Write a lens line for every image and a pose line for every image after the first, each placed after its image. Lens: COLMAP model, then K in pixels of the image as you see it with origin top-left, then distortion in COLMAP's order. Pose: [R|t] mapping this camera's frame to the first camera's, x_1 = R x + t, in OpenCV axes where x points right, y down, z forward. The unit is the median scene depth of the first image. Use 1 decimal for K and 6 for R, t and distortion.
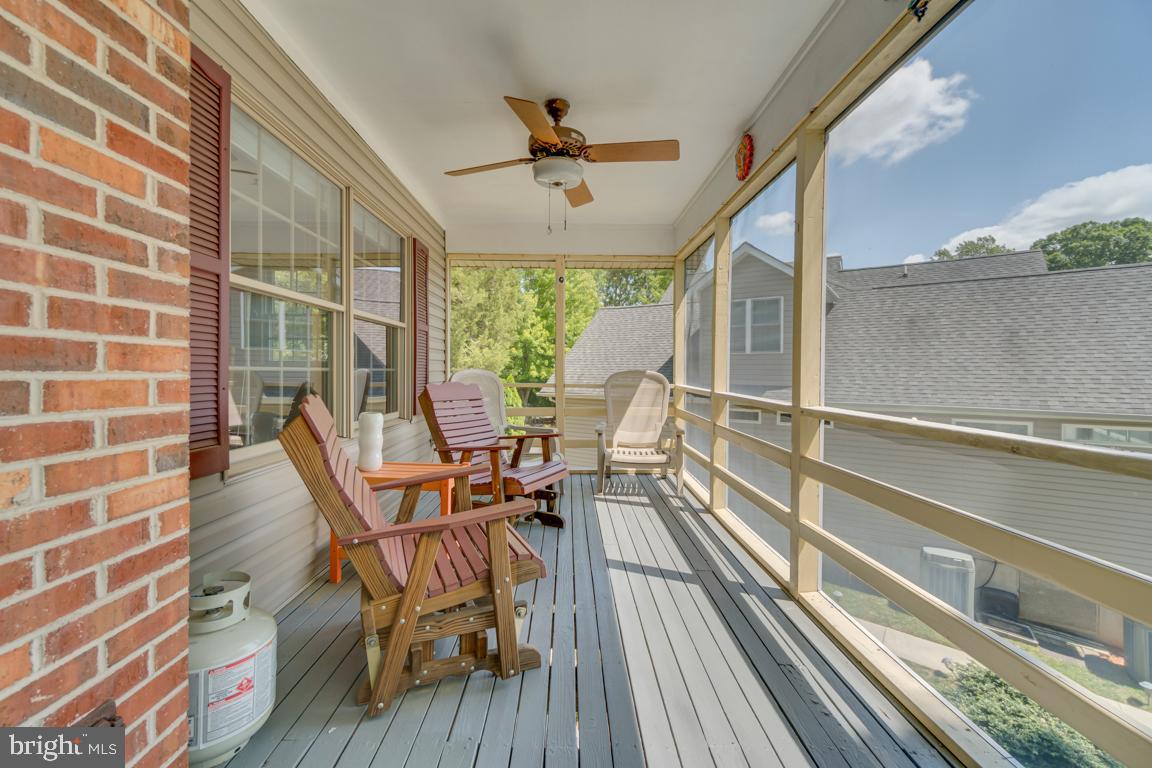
lens RADIAL K [[502.7, 0, 574.5], [0, 502.7, 375.0], [0, 0, 1]] dist [-0.001638, 0.000134]
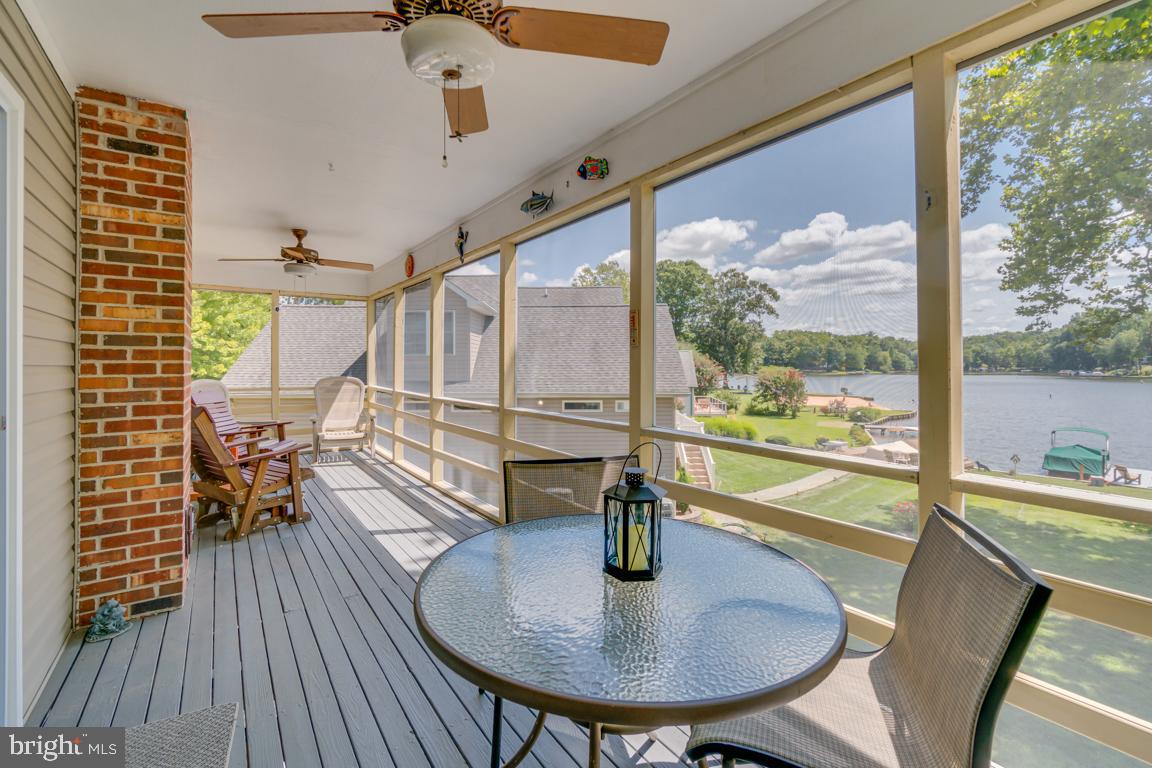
lens RADIAL K [[491.7, 0, 579.7], [0, 491.7, 364.0], [0, 0, 1]] dist [-0.009339, -0.000137]
pose [[0.815634, -0.004453, 0.578550, -0.146085], [0.009598, 0.999937, -0.005836, -0.035495], [-0.578488, 0.010313, 0.815626, -0.608609]]
